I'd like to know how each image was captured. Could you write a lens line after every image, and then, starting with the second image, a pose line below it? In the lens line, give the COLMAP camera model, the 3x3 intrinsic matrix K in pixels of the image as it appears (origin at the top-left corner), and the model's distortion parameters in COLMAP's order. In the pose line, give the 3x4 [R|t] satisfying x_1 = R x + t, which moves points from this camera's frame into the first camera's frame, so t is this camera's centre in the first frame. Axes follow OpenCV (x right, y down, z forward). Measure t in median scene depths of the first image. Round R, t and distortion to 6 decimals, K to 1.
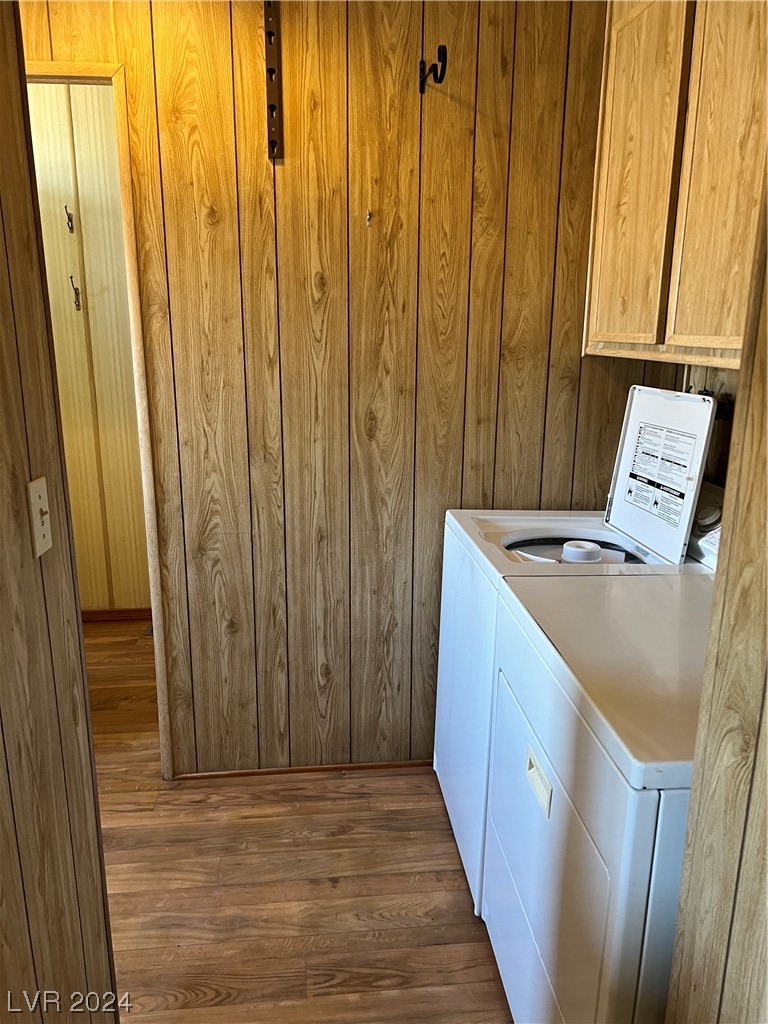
lens RADIAL K [[720.6, 0, 387.6], [0, 720.6, 516.2], [0, 0, 1]] dist [0.032670, -0.001950]
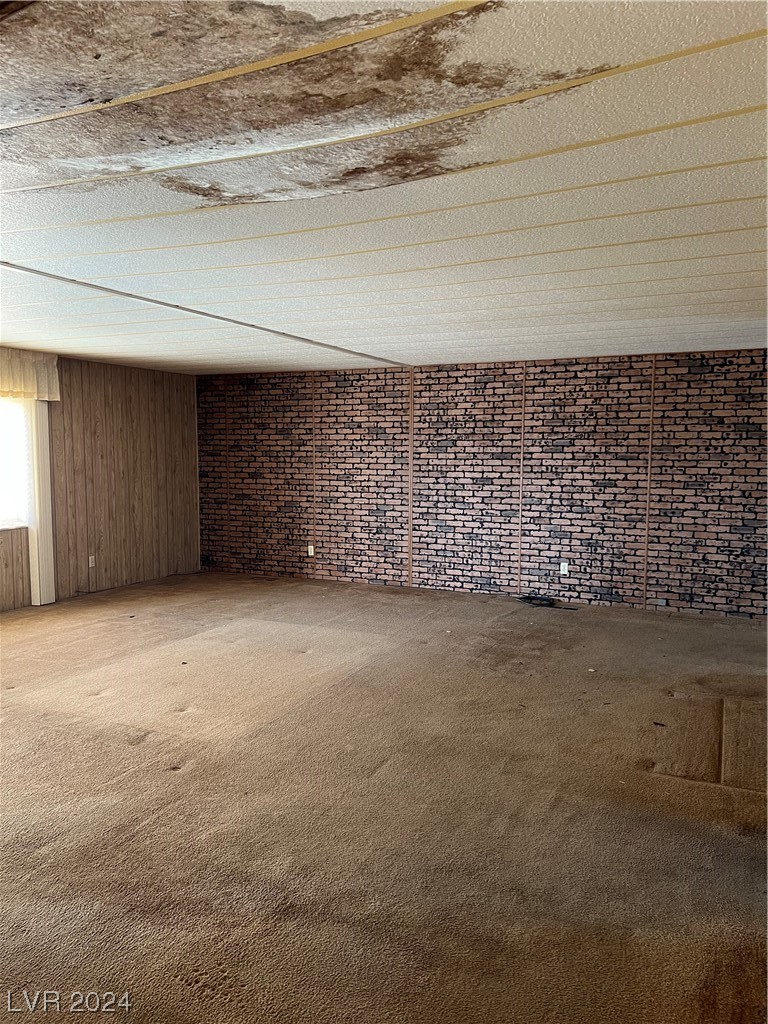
lens RADIAL K [[720.6, 0, 384.5], [0, 720.6, 512.8], [0, 0, 1]] dist [0.032670, -0.001950]
pose [[0.526948, -0.076404, 0.846456, -2.537177], [0.199882, 0.979156, -0.036052, 0.292215], [-0.826059, 0.188189, 0.531236, -2.074246]]
